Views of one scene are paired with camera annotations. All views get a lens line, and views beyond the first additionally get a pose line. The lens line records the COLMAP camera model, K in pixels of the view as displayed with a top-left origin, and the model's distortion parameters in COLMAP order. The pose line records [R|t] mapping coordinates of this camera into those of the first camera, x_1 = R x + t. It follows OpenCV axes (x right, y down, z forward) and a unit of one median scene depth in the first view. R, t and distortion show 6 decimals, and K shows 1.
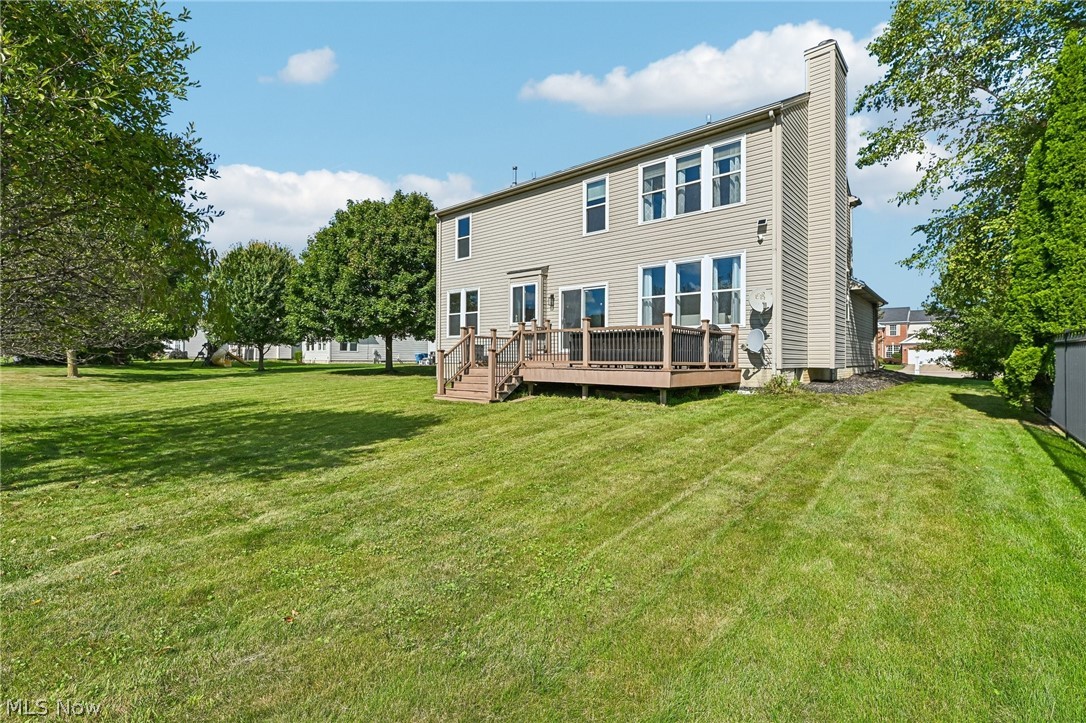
lens RADIAL K [[494.0, 0, 542.3], [0, 494.0, 354.1], [0, 0, 1]] dist [-0.000846, -0.000288]
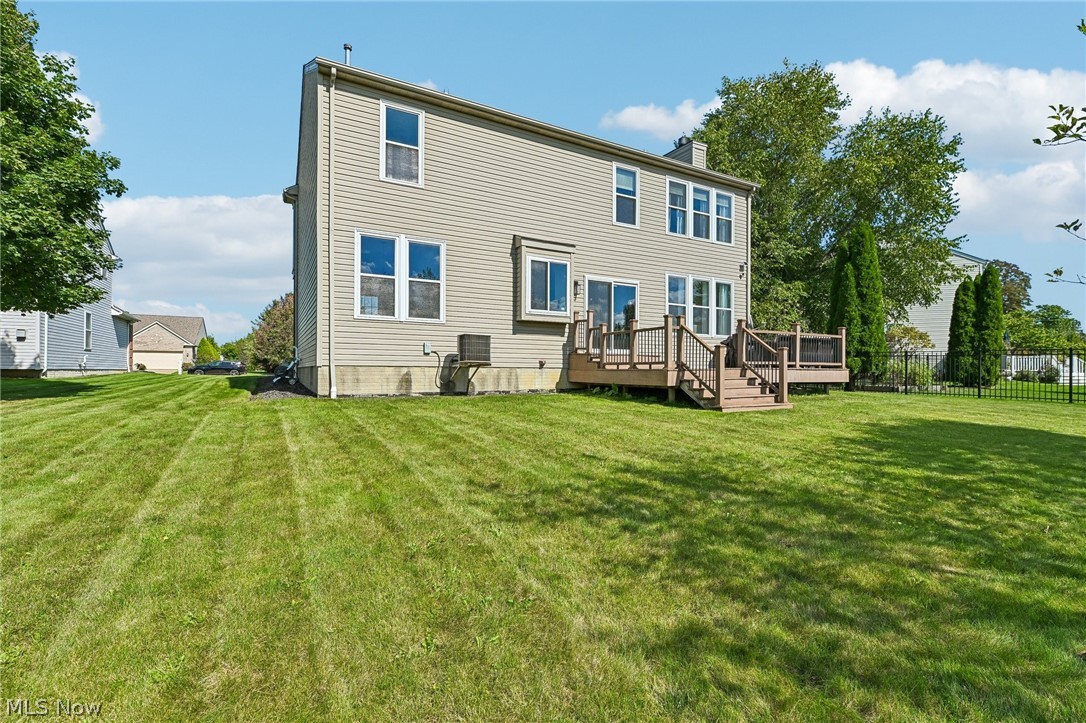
lens RADIAL K [[483.3, 0, 542.3], [0, 483.3, 367.5], [0, 0, 1]] dist [-0.000982, -0.005395]
pose [[0.340748, 0.001450, 0.940154, -0.787901], [-0.012090, 0.999923, 0.002839, 0.020693], [-0.940077, -0.012334, 0.340739, 0.824698]]
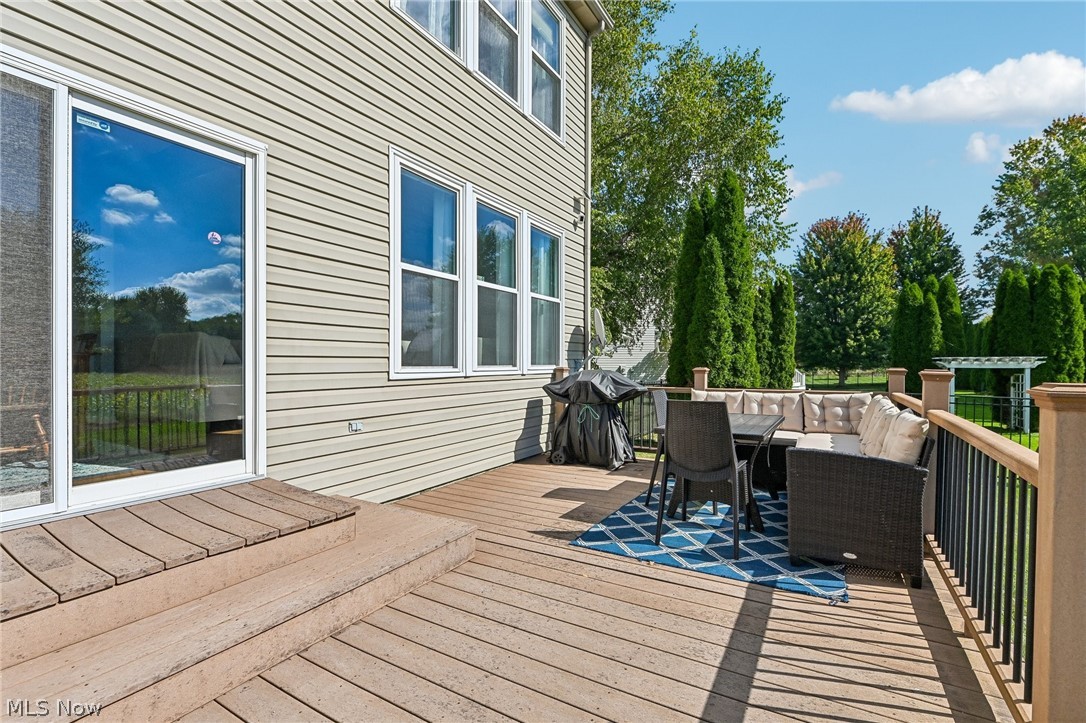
lens RADIAL K [[483.3, 0, 542.3], [0, 483.3, 367.5], [0, 0, 1]] dist [-0.000982, -0.005395]
pose [[-0.178516, -0.014551, 0.983829, -0.090193], [-0.011688, 0.999851, 0.012667, -0.052812], [-0.983868, -0.009238, -0.178659, 0.887403]]
